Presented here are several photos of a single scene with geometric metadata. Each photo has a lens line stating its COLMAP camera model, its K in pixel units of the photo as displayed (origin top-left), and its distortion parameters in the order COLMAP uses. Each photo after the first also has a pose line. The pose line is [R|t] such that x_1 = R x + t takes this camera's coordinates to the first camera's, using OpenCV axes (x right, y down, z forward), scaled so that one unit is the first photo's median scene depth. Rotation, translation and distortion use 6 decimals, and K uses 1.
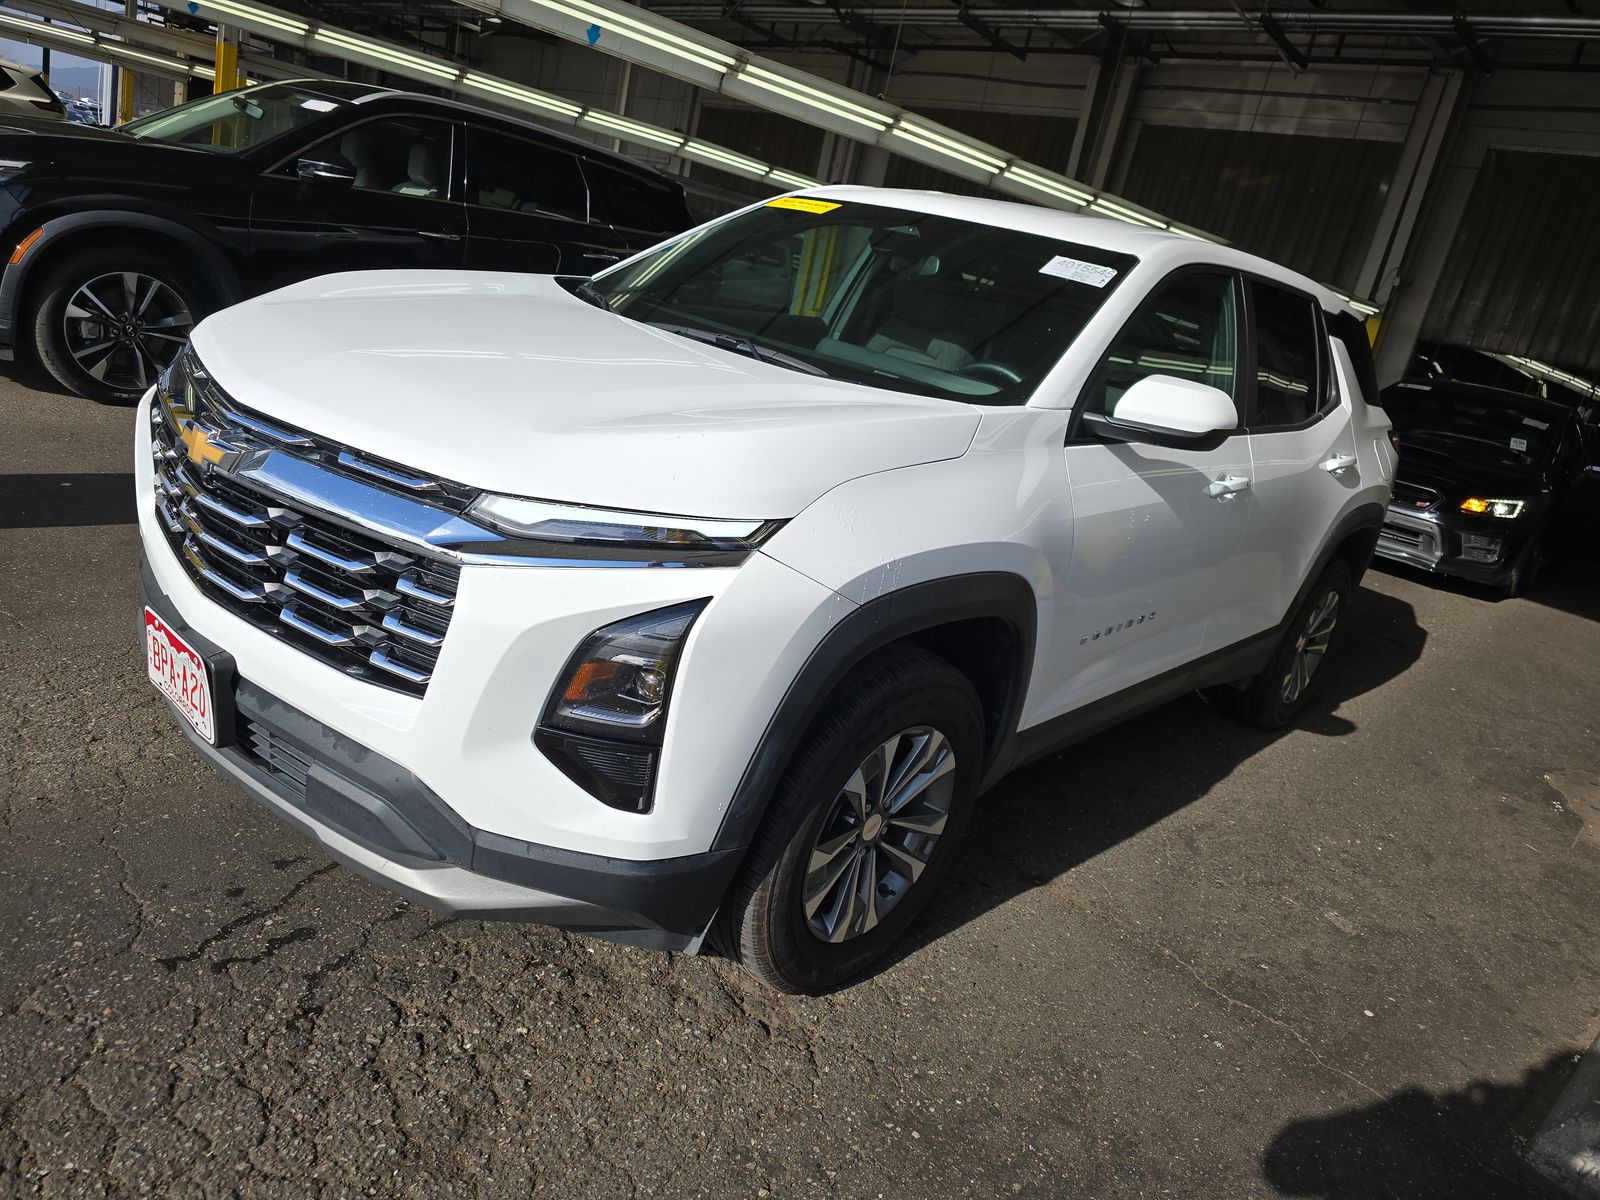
lens RADIAL K [[1104.3, 0, 800.0], [0, 1104.3, 600.0], [0, 0, 1]] dist [0.045391, -0.035883]
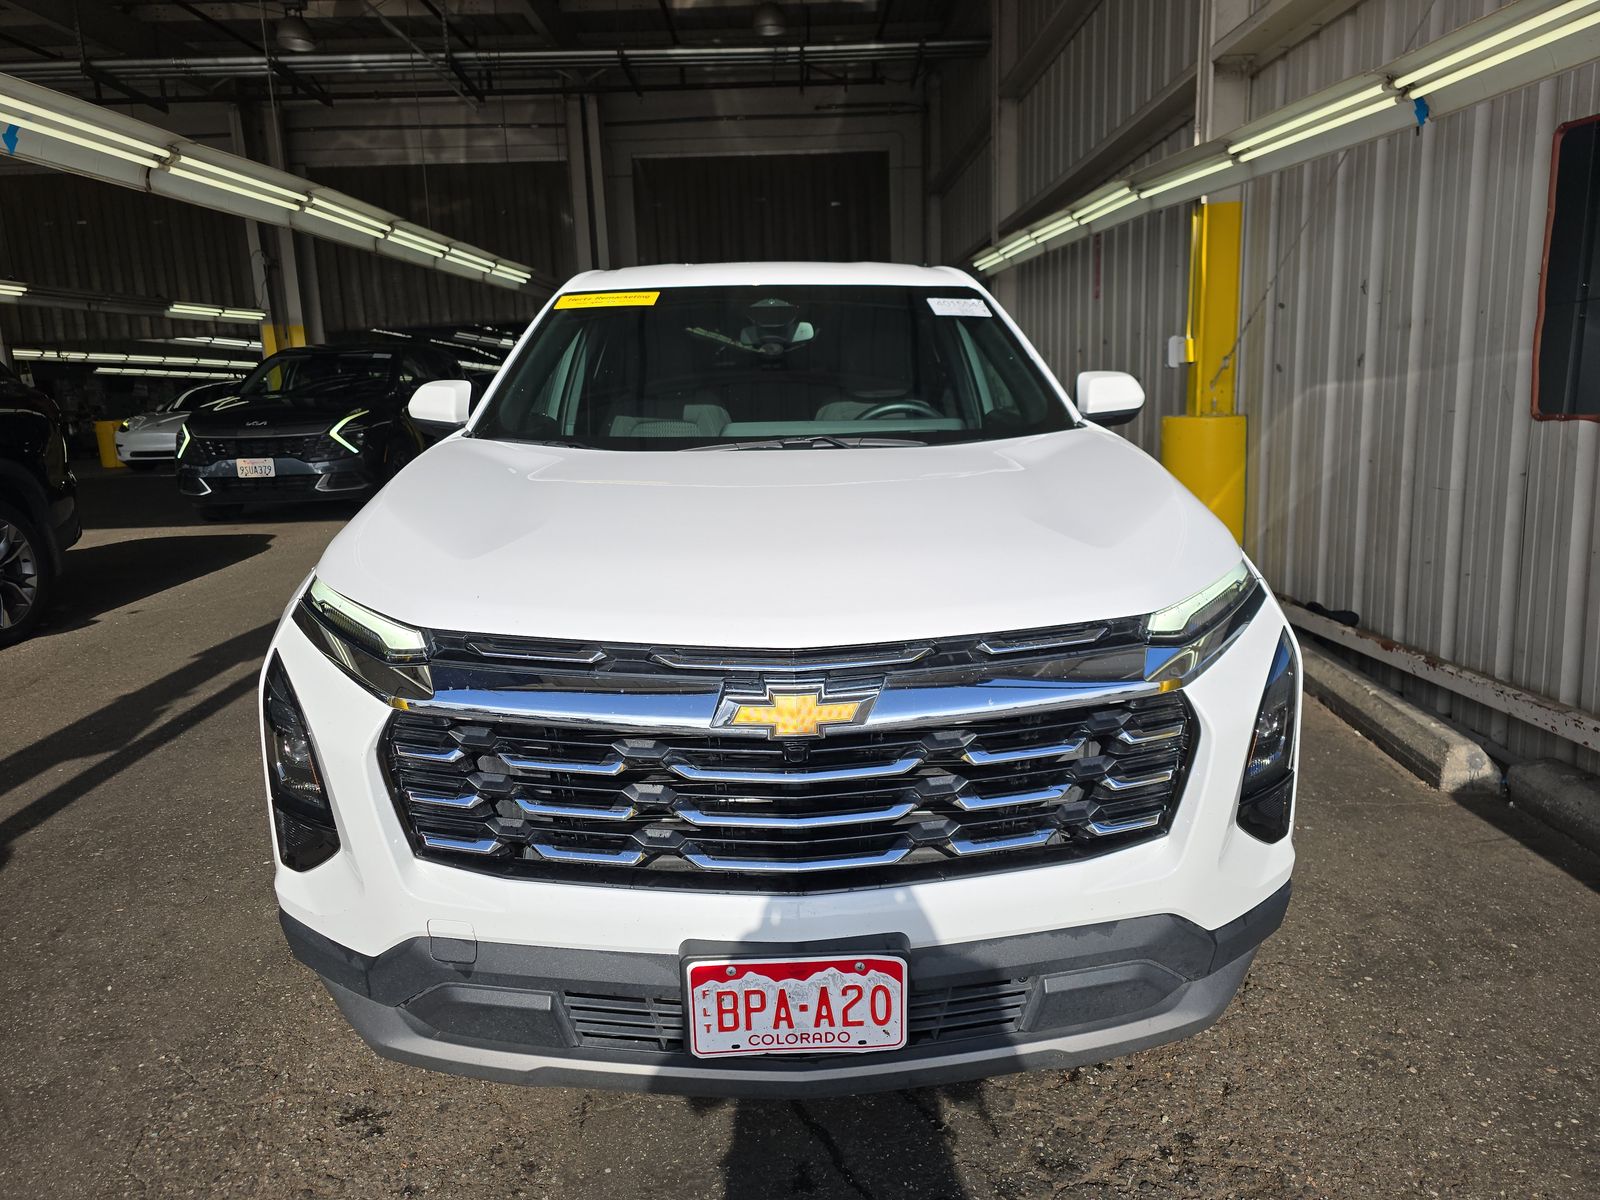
lens RADIAL K [[1104.3, 0, 800.0], [0, 1104.3, 600.0], [0, 0, 1]] dist [0.045391, -0.035883]
pose [[0.689845, -0.356947, 0.629844, -0.186871], [0.367505, 0.922230, 0.120133, -0.057324], [-0.623742, 0.148597, 0.767375, 0.070027]]
